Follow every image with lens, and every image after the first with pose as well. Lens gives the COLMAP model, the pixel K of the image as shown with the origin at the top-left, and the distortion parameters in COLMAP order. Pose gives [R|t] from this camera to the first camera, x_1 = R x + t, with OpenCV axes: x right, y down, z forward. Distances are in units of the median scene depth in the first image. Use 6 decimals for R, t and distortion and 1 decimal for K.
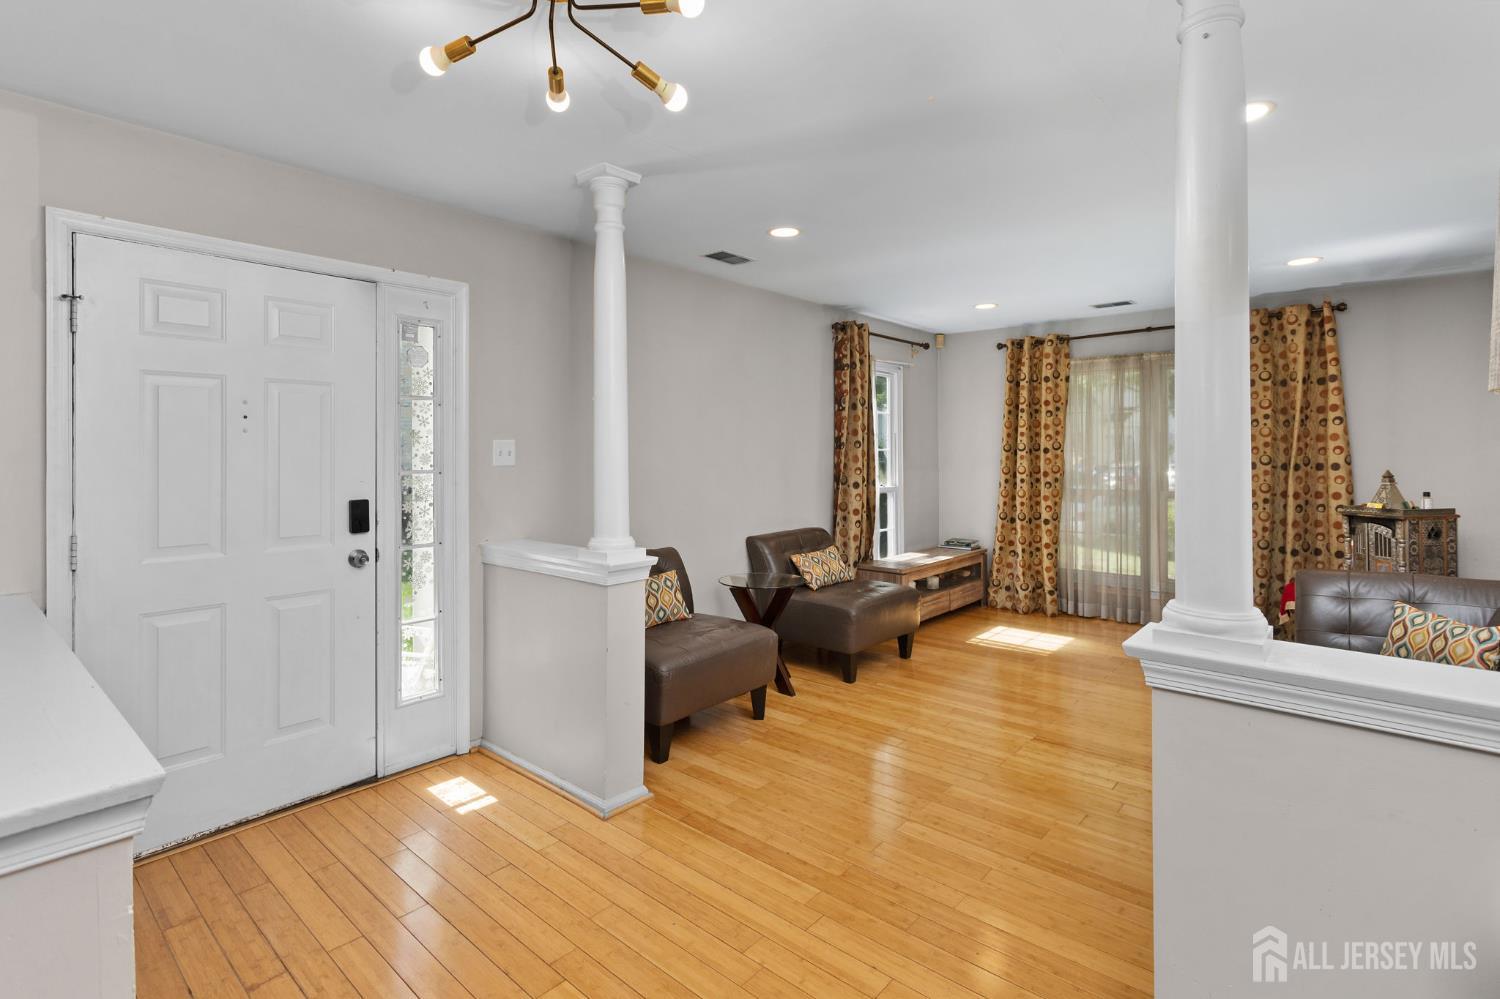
lens RADIAL K [[725.0, 0, 738.4], [0, 725.0, 456.2], [0, 0, 1]] dist [0.001623, 0.000171]
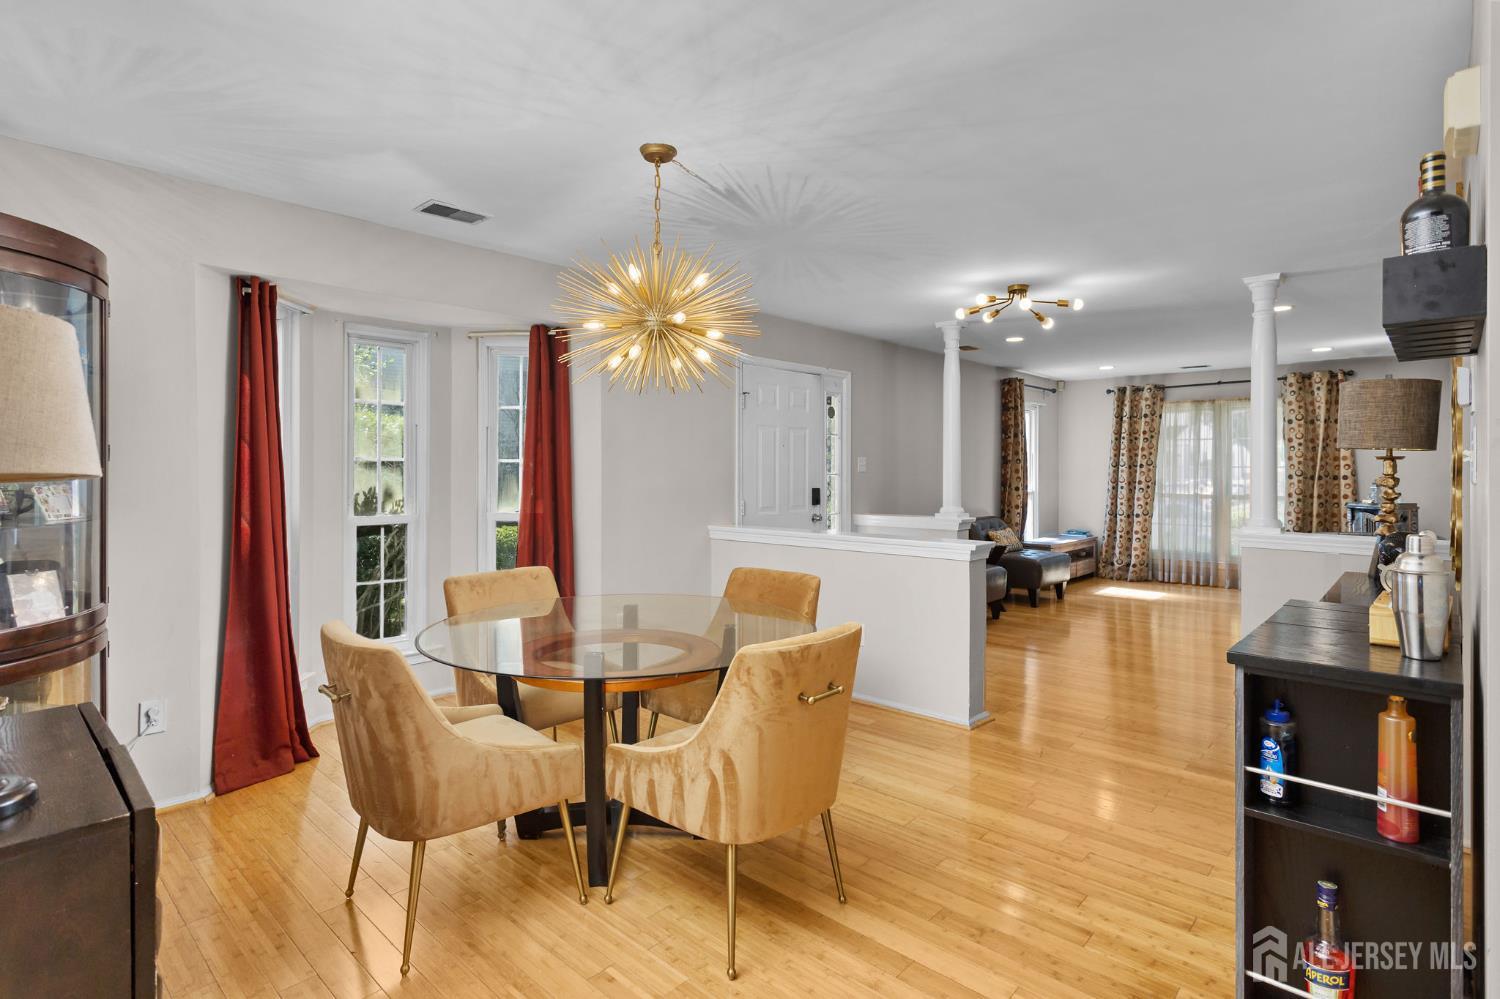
lens RADIAL K [[758.6, 0, 746.2], [0, 758.6, 476.9], [0, 0, 1]] dist [0.017561, -0.000148]
pose [[0.999845, 0.006770, -0.016268, -0.397529], [-0.006667, 0.999957, 0.006382, 0.010590], [0.016310, -0.006272, 0.999847, -0.612043]]
